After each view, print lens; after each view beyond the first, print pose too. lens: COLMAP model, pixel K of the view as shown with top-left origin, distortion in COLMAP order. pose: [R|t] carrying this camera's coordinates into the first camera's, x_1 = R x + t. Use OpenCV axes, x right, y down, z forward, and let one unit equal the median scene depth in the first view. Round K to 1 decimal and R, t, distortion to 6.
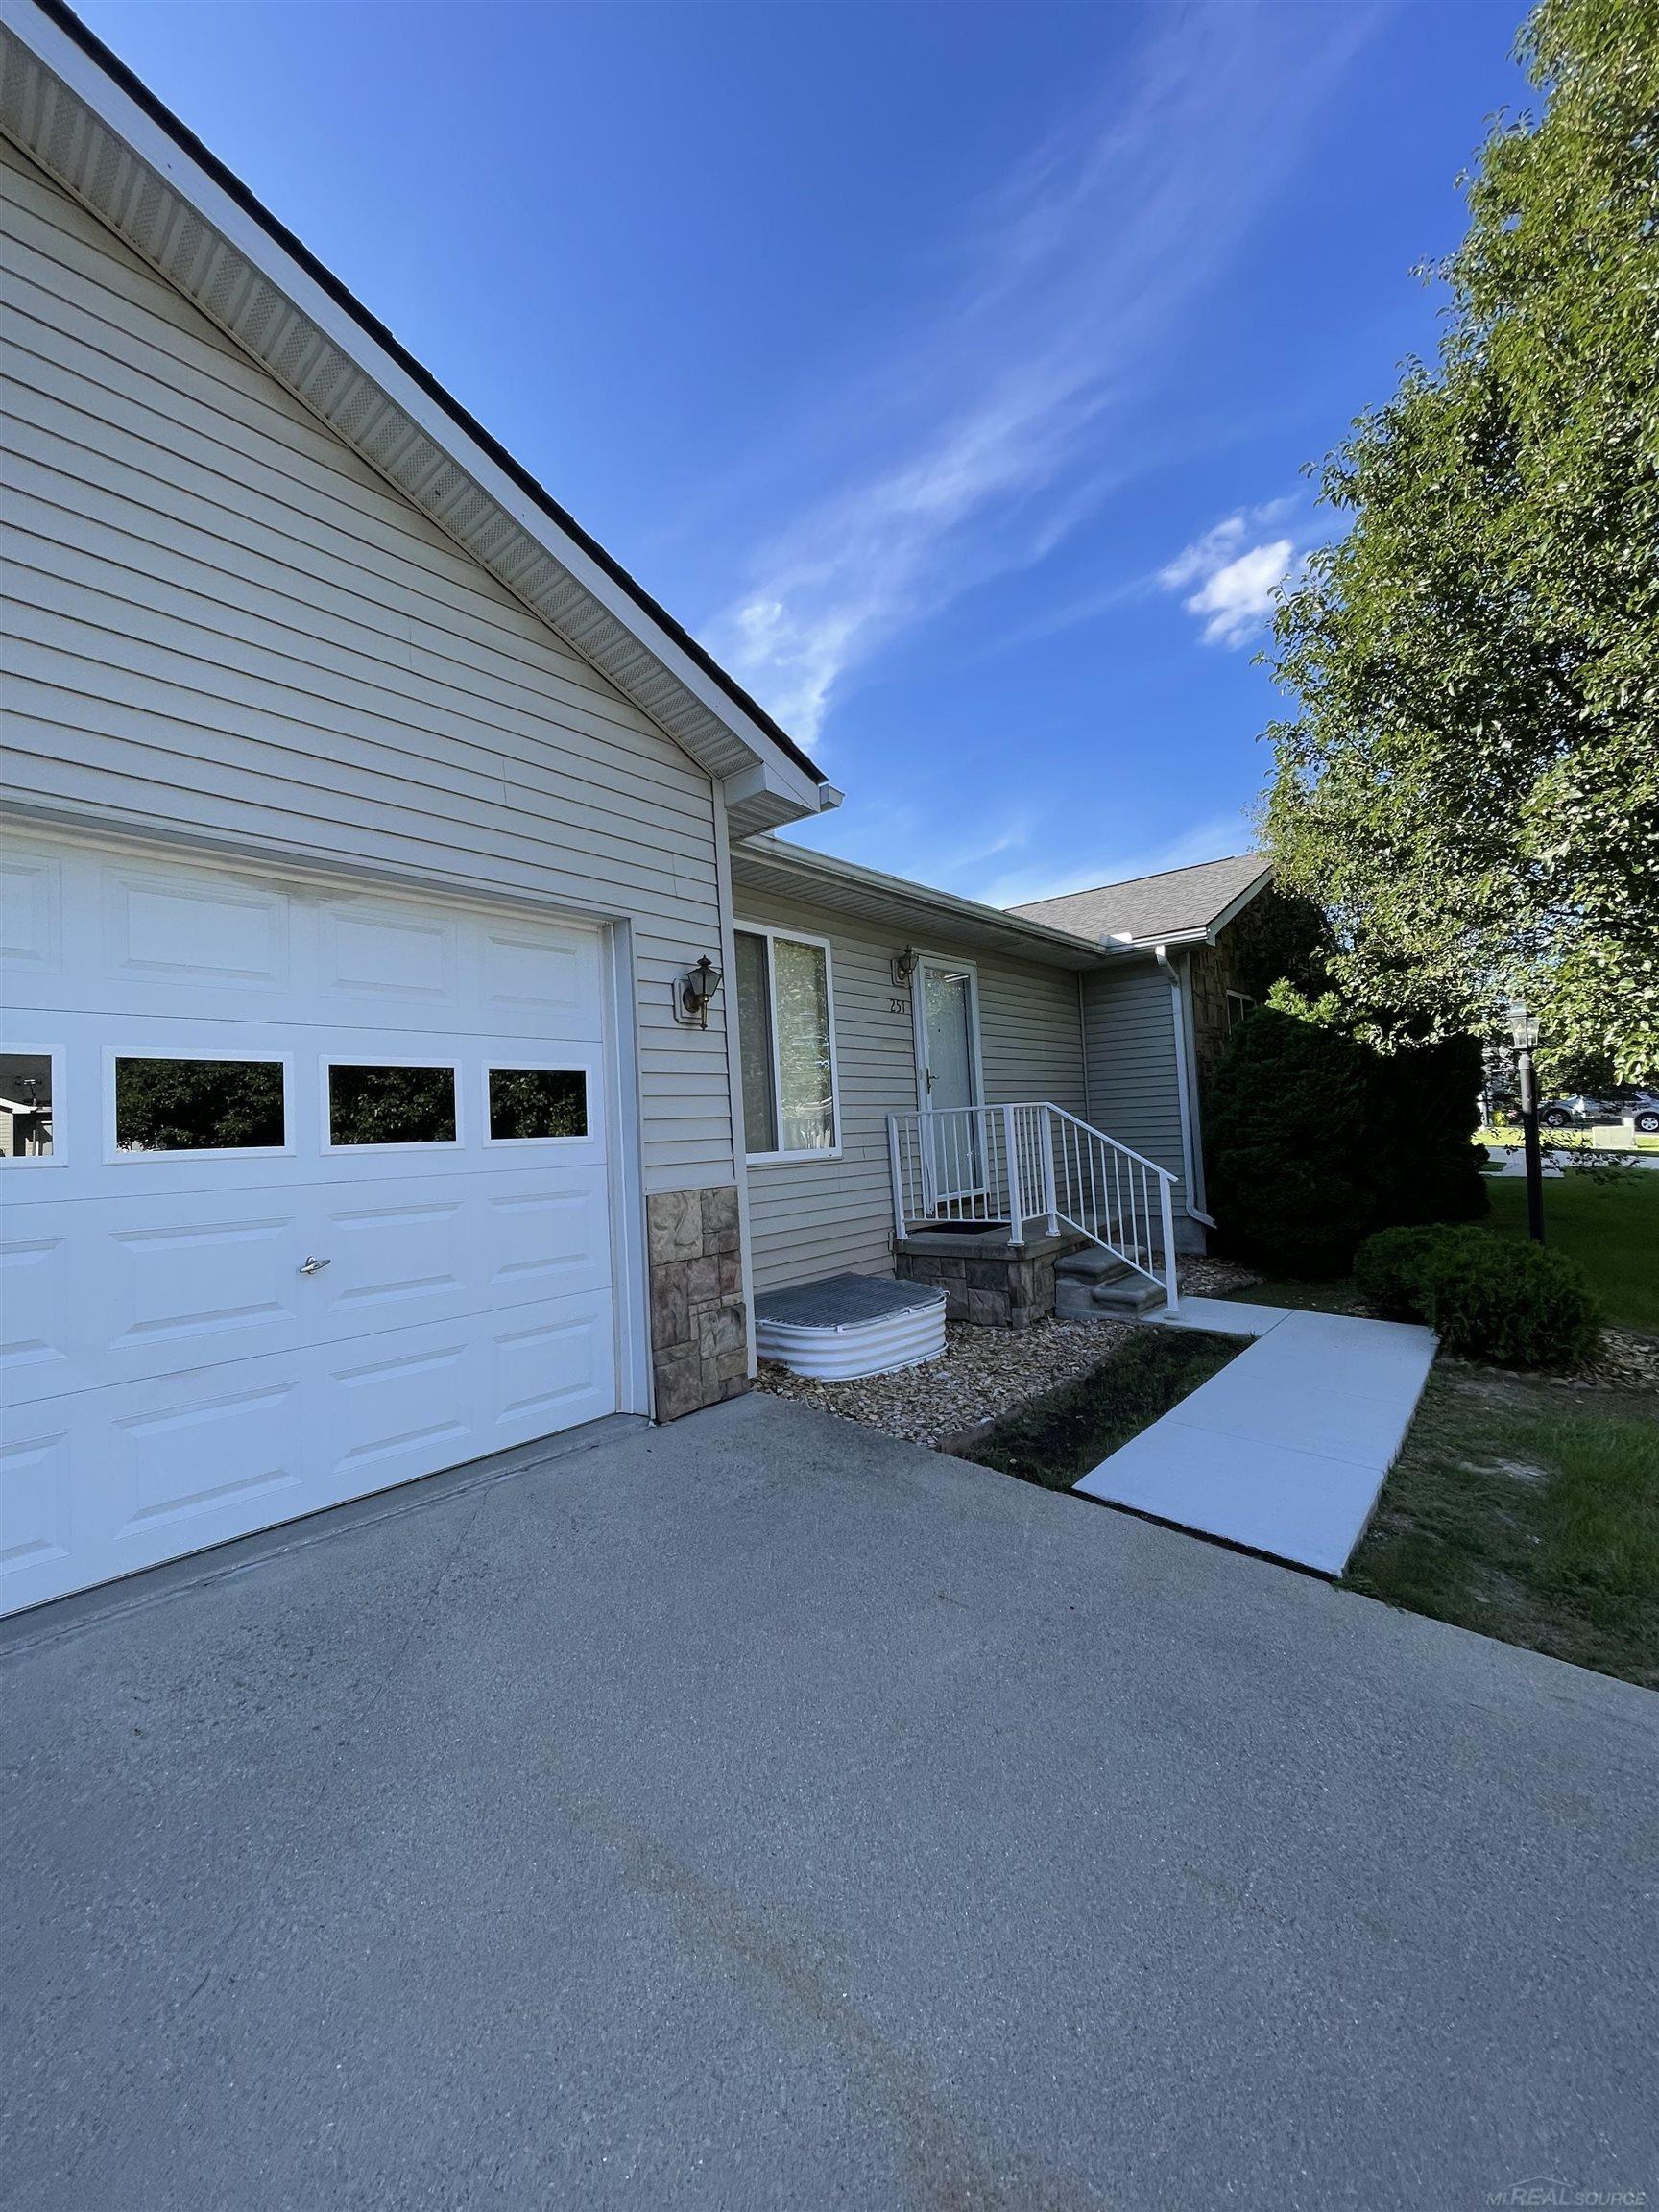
lens RADIAL K [[884.7, 0, 823.5], [0, 884.7, 1051.1], [0, 0, 1]] dist [-0.004137, -0.000329]
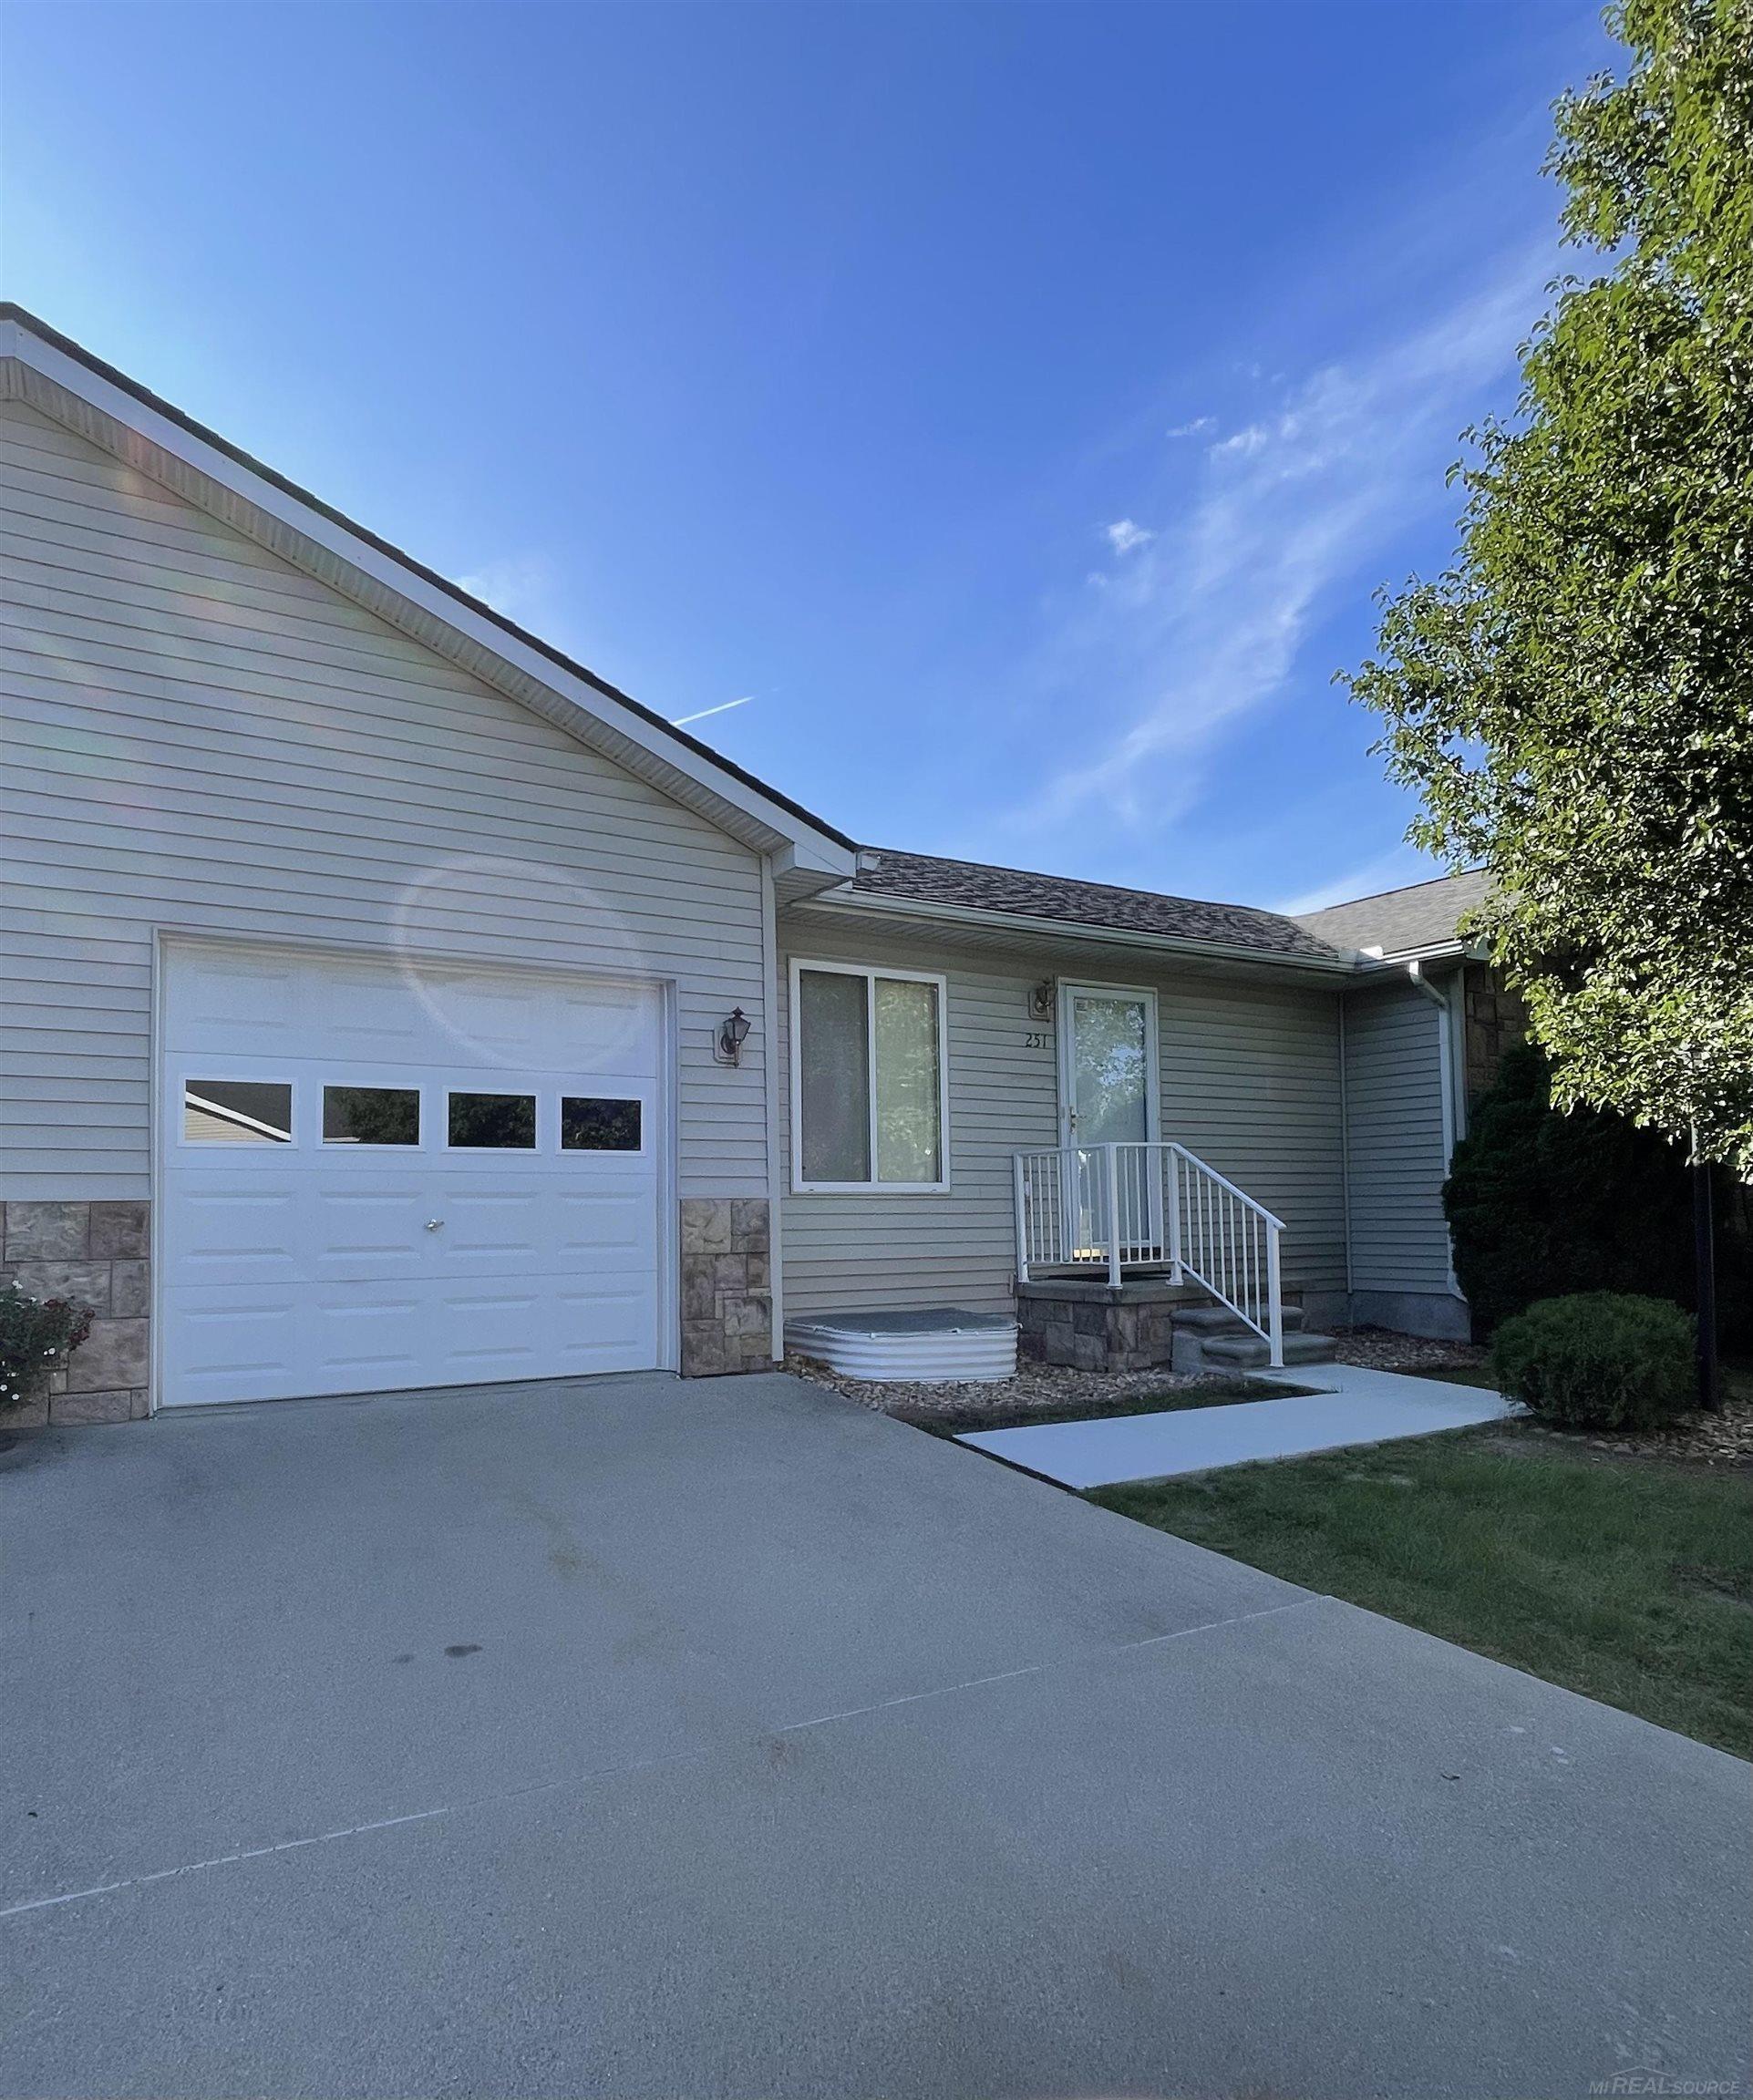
lens RADIAL K [[1294.2, 0, 875.7], [0, 1294.2, 1052.7], [0, 0, 1]] dist [-0.000718, 0.000208]
pose [[0.946683, -0.002155, -0.322159, 0.582188], [-0.006602, 0.999638, -0.026088, 0.000103], [0.322098, 0.026824, 0.946326, -0.589263]]
